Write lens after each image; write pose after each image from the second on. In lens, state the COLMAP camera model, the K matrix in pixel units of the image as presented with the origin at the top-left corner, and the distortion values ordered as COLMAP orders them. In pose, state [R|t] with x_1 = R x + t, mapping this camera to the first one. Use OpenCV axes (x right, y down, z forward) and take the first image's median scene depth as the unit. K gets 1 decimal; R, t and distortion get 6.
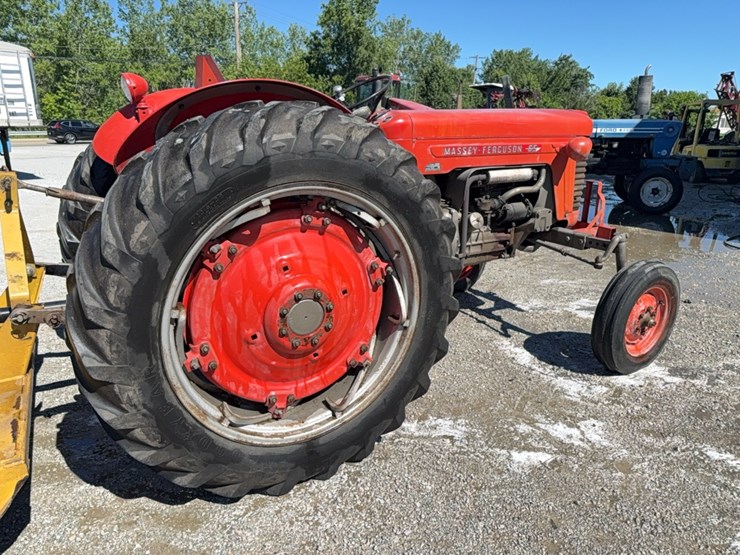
lens RADIAL K [[527.8, 0, 369.2], [0, 527.8, 278.9], [0, 0, 1]] dist [0.028226, -0.037449]
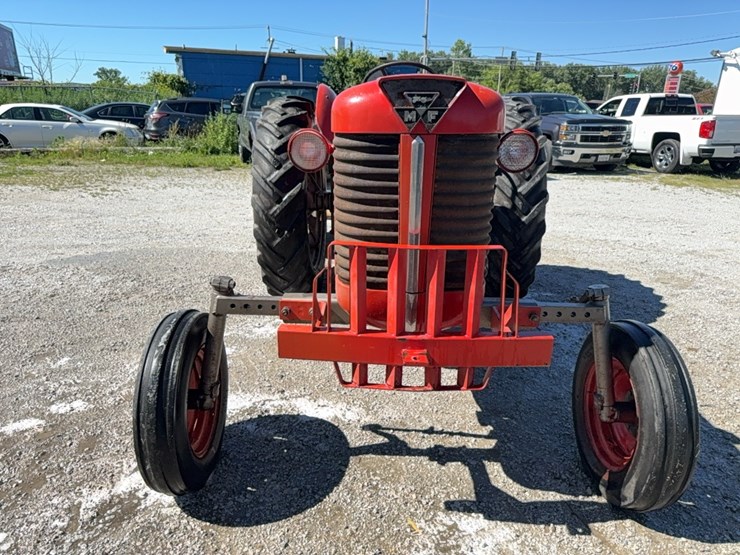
lens RADIAL K [[527.8, 0, 368.8], [0, 527.8, 276.5], [0, 0, 1]] dist [0.028226, -0.037449]
pose [[-0.533584, 0.239515, -0.811123, 0.956148], [-0.265844, 0.862951, 0.429700, -0.435801], [0.802879, 0.444913, -0.396784, 1.489266]]
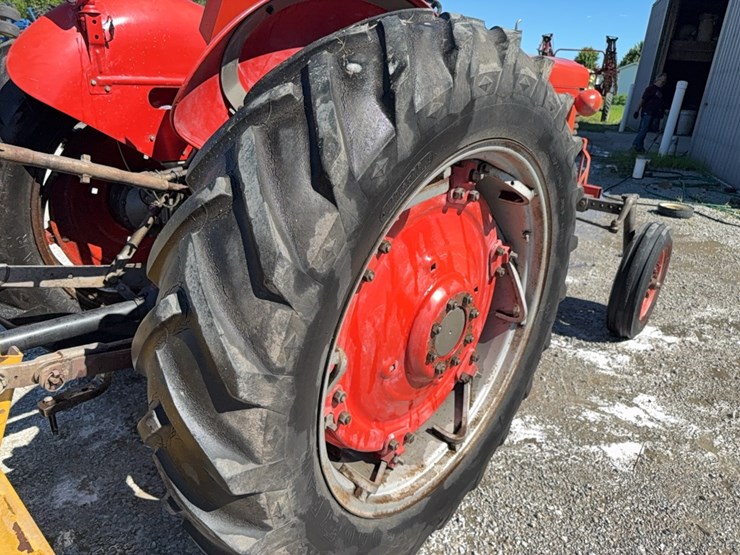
lens RADIAL K [[527.8, 0, 370.0], [0, 527.8, 284.1], [0, 0, 1]] dist [0.028226, -0.037449]
pose [[0.949052, -0.070448, 0.307145, -0.297862], [0.039714, 0.993658, 0.105196, -0.048332], [-0.312608, -0.087639, 0.945831, 0.243486]]
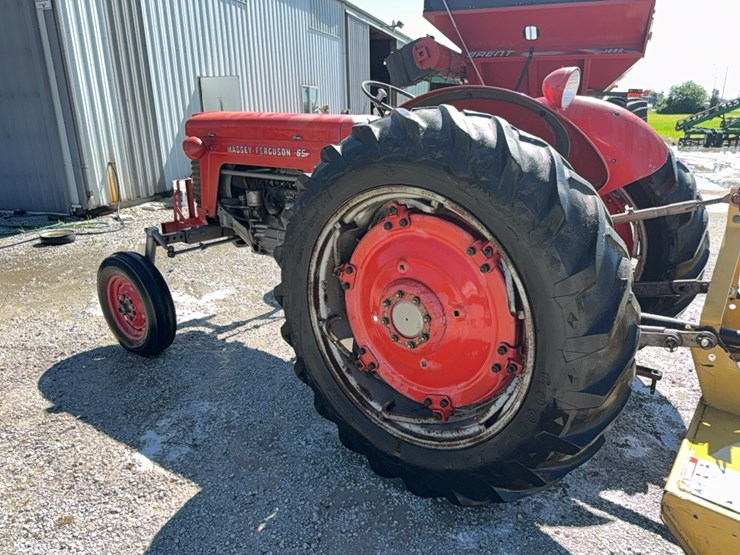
lens RADIAL K [[527.8, 0, 369.9], [0, 527.8, 277.4], [0, 0, 1]] dist [0.028226, -0.037449]
pose [[-0.347489, -0.287317, 0.892581, -0.957284], [0.278289, 0.877411, 0.390774, -0.437013], [-0.895436, 0.384185, -0.224934, 1.339501]]
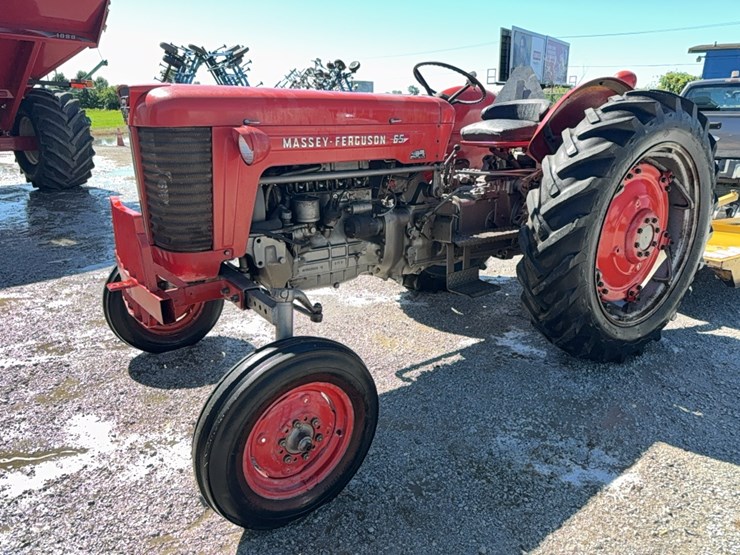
lens RADIAL K [[527.8, 0, 371.7], [0, 527.8, 280.0], [0, 0, 1]] dist [0.028226, -0.037449]
pose [[-0.997618, 0.006740, -0.068645, 0.196460], [-0.033831, 0.819471, 0.572122, -0.593560], [0.060109, 0.573082, -0.817291, 1.988350]]
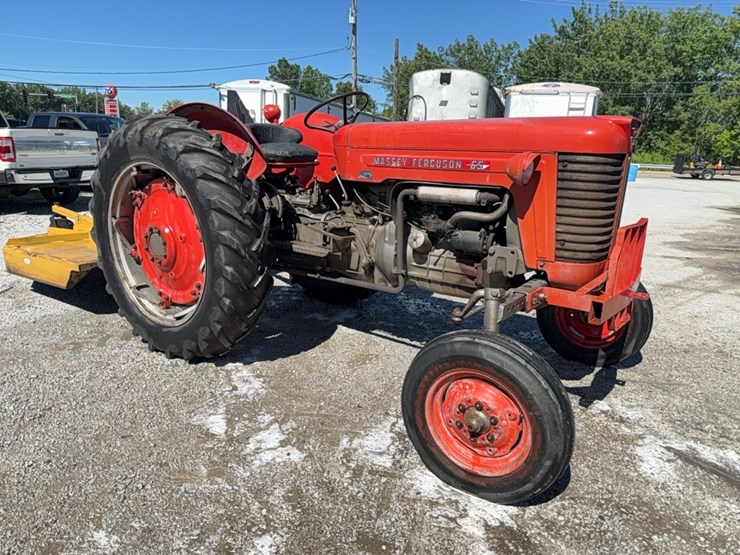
lens RADIAL K [[527.8, 0, 367.9], [0, 527.8, 274.7], [0, 0, 1]] dist [0.028226, -0.037449]
pose [[0.396058, 0.225107, -0.890205, 1.089307], [-0.289396, 0.950676, 0.111645, -0.141315], [0.871429, 0.213404, 0.441669, 0.583067]]
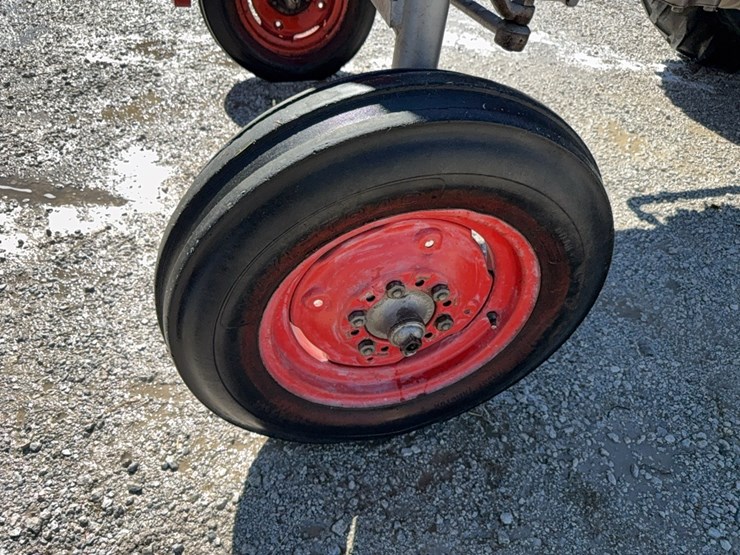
lens RADIAL K [[527.8, 0, 377.8], [0, 527.8, 275.7], [0, 0, 1]] dist [0.028226, -0.037449]
pose [[-0.946348, -0.255211, 0.198223, 0.201609], [0.037384, 0.522831, 0.851616, -0.324207], [-0.320979, 0.813336, -0.485239, 1.698256]]
